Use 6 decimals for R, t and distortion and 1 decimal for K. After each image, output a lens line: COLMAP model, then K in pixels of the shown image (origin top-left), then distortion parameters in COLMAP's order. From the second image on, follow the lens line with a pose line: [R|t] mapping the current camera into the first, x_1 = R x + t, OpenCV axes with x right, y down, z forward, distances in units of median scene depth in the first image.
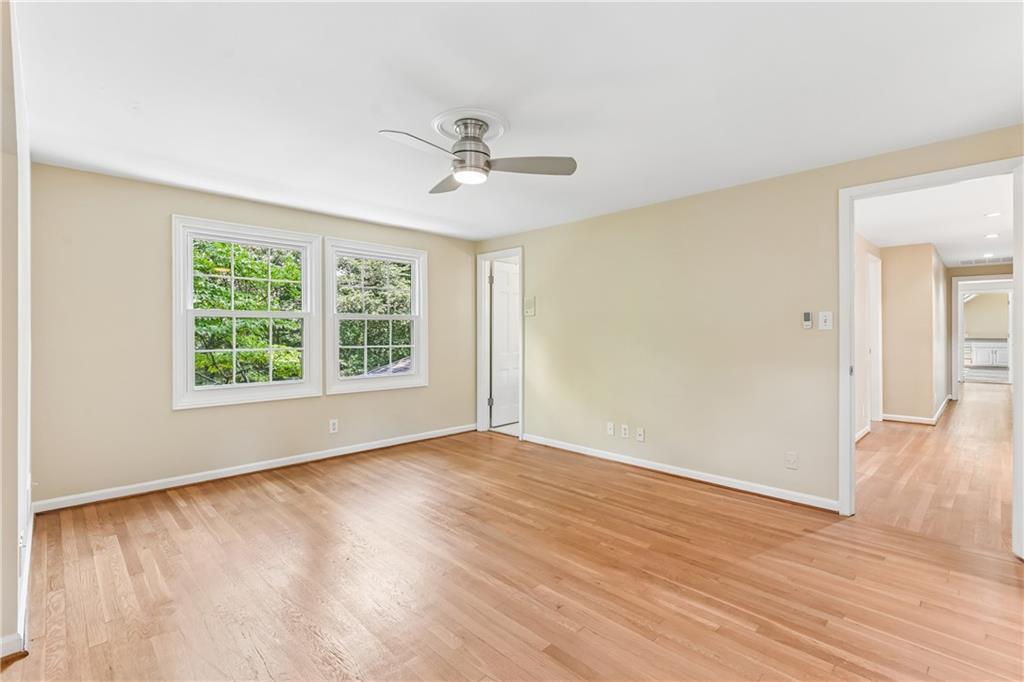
lens RADIAL K [[461.2, 0, 527.0], [0, 461.2, 327.2], [0, 0, 1]] dist [0.007512, -0.002585]
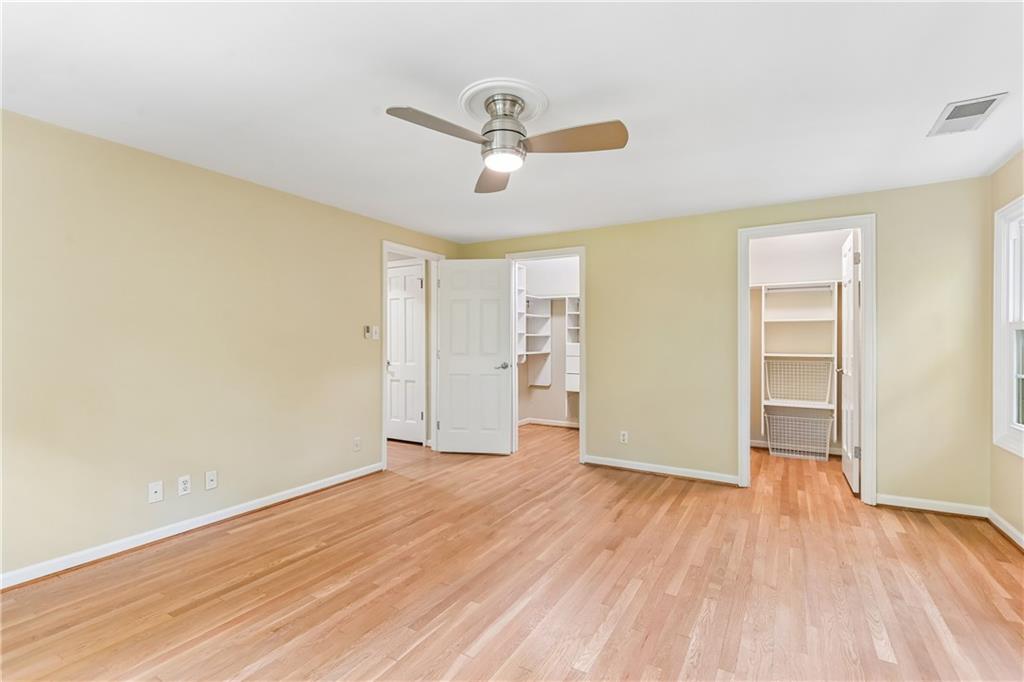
lens RADIAL K [[461.2, 0, 502.9], [0, 461.2, 340.0], [0, 0, 1]] dist [0.007512, -0.002585]
pose [[-0.221841, 0.004661, 0.975072, -0.788896], [-0.014099, 0.999869, -0.007988, 0.014138], [-0.974981, -0.015519, -0.221746, 0.981500]]
